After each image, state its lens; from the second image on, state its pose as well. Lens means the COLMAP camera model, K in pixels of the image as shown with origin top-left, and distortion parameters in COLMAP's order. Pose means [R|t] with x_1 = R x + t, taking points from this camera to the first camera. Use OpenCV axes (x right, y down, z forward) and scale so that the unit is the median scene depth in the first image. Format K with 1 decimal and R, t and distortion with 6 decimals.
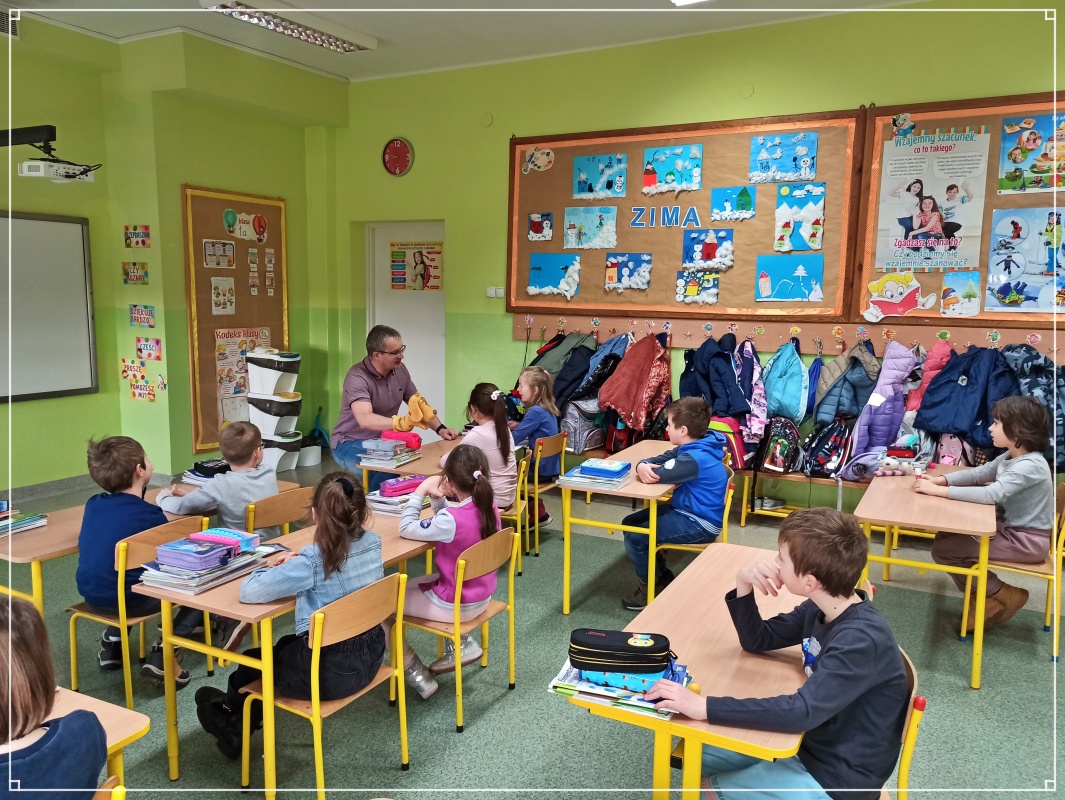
lens RADIAL K [[849.6, 0, 534.2], [0, 849.6, 402.5], [0, 0, 1]] dist [0.009199, -0.001807]
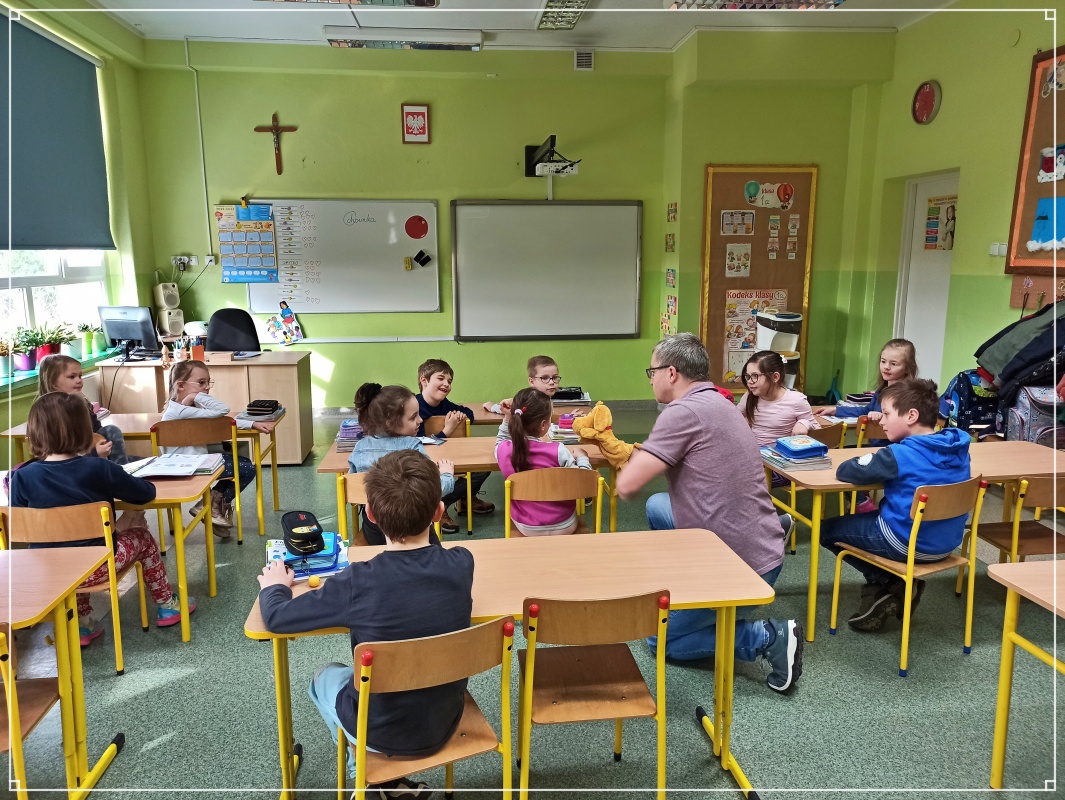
lens RADIAL K [[779.2, 0, 531.4], [0, 779.2, 396.8], [0, 0, 1]] dist [0.013260, 0.003782]
pose [[0.560504, 0.126418, -0.818446, 0.339975], [-0.091713, 0.991677, 0.090367, -0.014213], [0.823058, 0.024411, 0.567433, 0.190984]]
